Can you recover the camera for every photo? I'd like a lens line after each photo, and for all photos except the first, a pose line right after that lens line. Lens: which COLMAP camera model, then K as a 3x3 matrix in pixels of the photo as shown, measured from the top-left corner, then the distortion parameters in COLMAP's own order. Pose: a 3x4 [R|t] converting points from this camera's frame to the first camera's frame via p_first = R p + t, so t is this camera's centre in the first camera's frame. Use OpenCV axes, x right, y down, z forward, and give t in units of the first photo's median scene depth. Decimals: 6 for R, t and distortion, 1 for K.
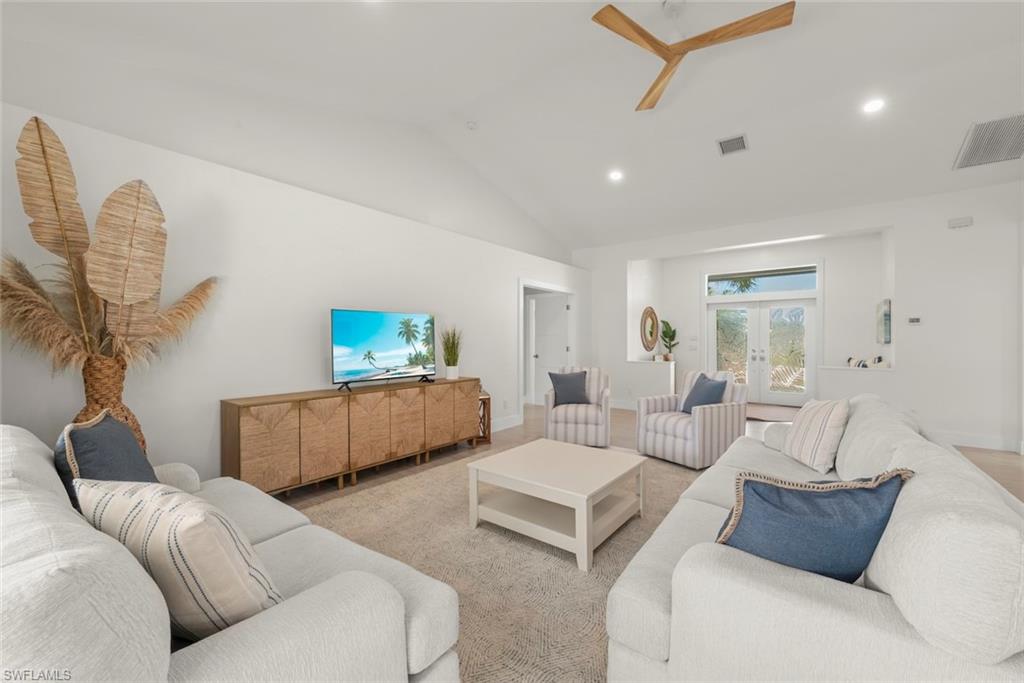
lens RADIAL K [[398.2, 0, 512.0], [0, 398.2, 341.5], [0, 0, 1]] dist [-0.001884, -0.000085]
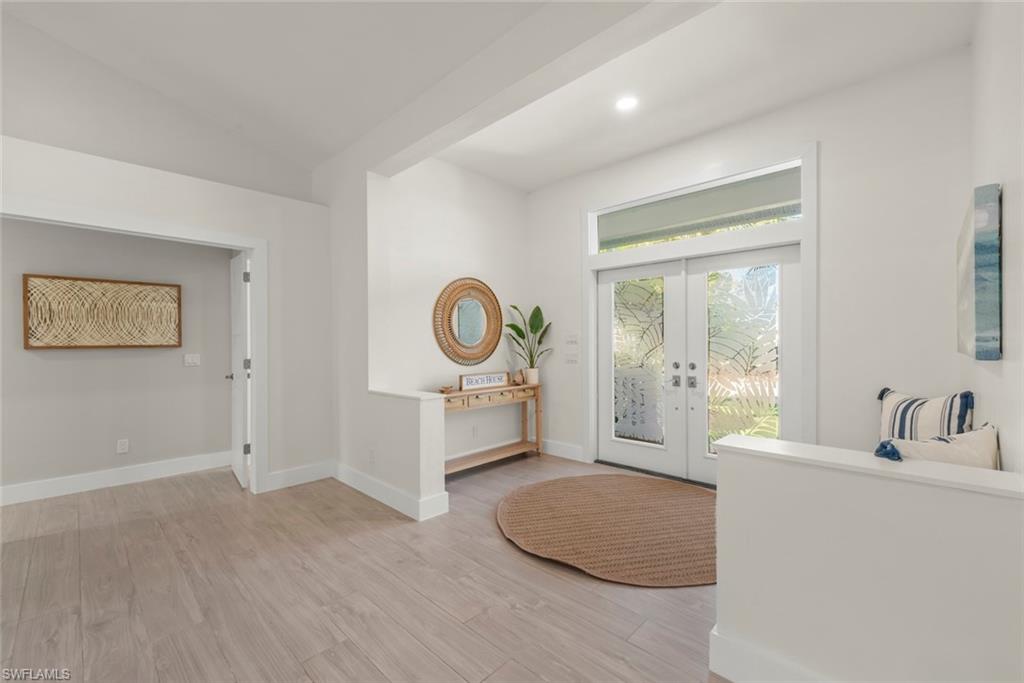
lens RADIAL K [[411.2, 0, 519.6], [0, 411.2, 344.2], [0, 0, 1]] dist [0.002134, 0.000203]
pose [[0.994948, -0.005363, -0.100246, 0.945662], [0.005888, 0.999970, 0.004941, -0.010952], [0.100216, -0.005506, 0.994950, 0.995912]]
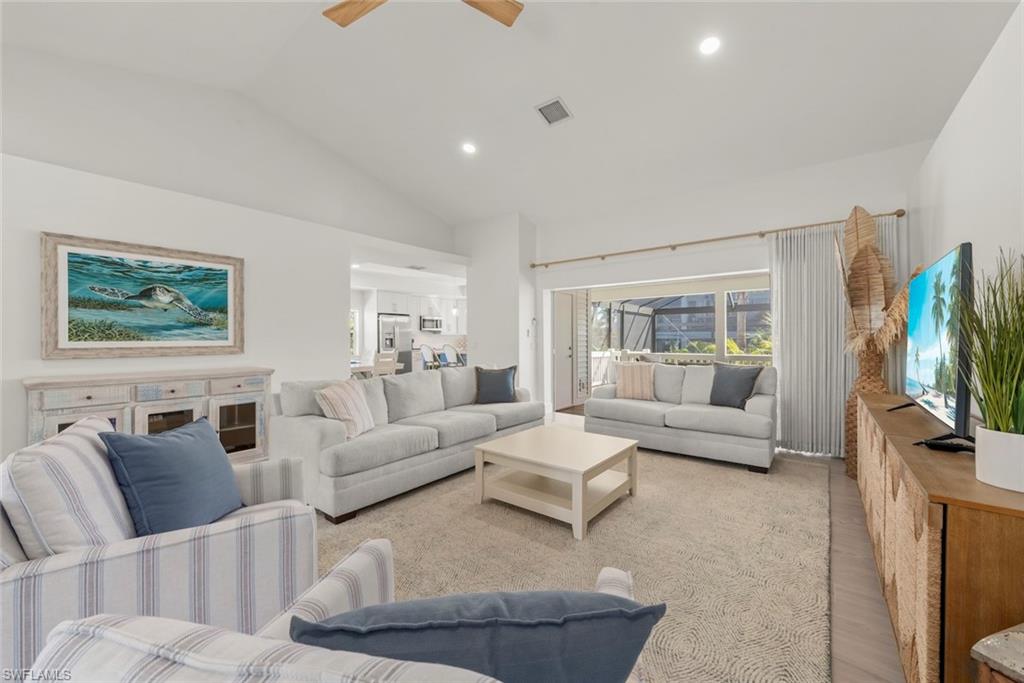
lens RADIAL K [[398.2, 0, 512.0], [0, 398.2, 341.5], [0, 0, 1]] dist [-0.001884, -0.000085]
pose [[-0.999993, 0.003609, 0.001010, 0.166699], [0.003618, 0.999952, 0.009151, 0.005467], [-0.000977, 0.009154, -0.999958, 1.406623]]
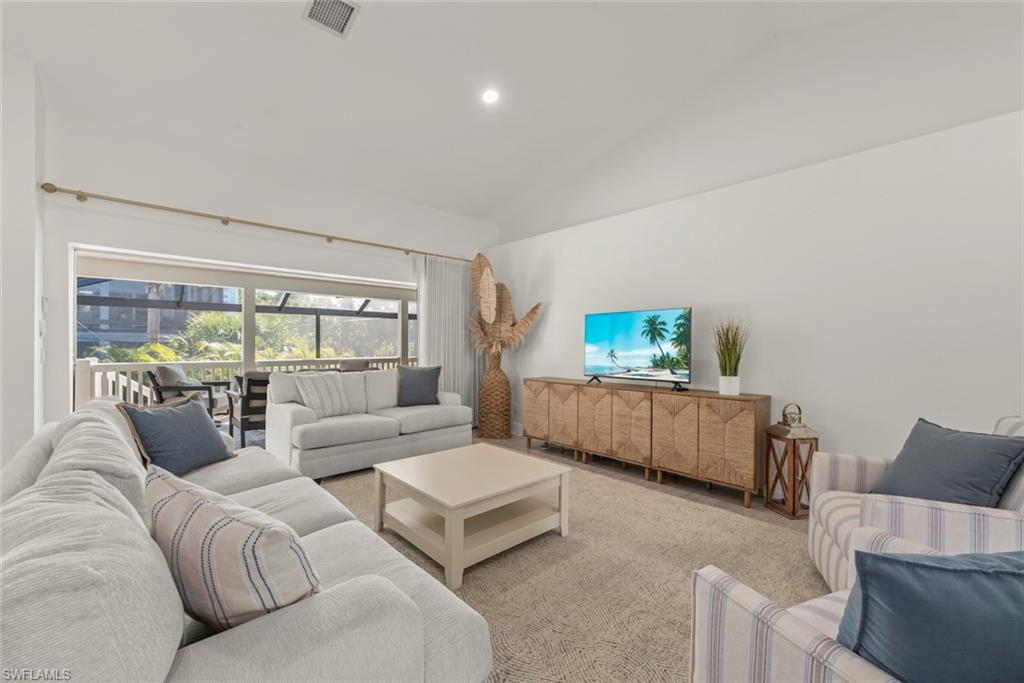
lens RADIAL K [[411.2, 0, 519.6], [0, 411.2, 344.2], [0, 0, 1]] dist [0.002134, 0.000203]
pose [[-0.144095, 0.002690, -0.989560, 0.708605], [-0.007386, 0.999966, 0.003793, 0.005783], [0.989536, 0.007855, -0.144070, 0.839898]]
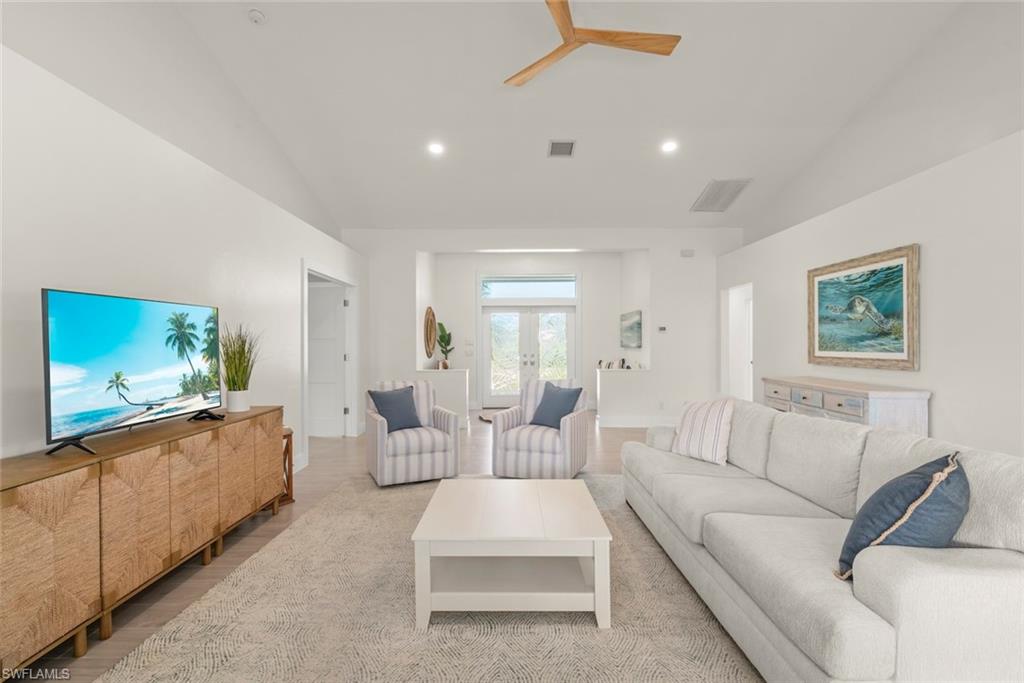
lens RADIAL K [[471.3, 0, 506.3], [0, 471.3, 345.7], [0, 0, 1]] dist [-0.000445, -0.000252]
pose [[0.793261, -0.005411, 0.608857, -0.304463], [0.004325, 0.999985, 0.003252, -0.010793], [-0.608866, 0.000053, 0.793273, 0.178258]]
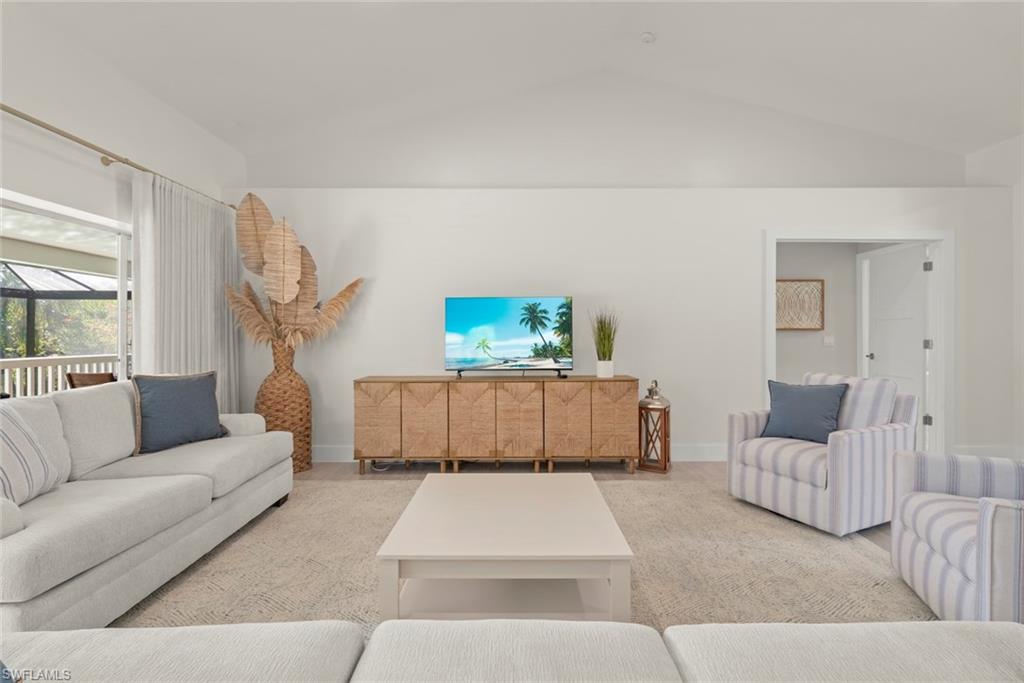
lens RADIAL K [[434.1, 0, 516.3], [0, 434.1, 336.8], [0, 0, 1]] dist [0.001219, 0.000031]
pose [[0.623098, 0.006363, -0.782118, 0.463816], [-0.001949, 0.999976, 0.006583, 0.009846], [0.782141, -0.002578, 0.623096, 0.378003]]
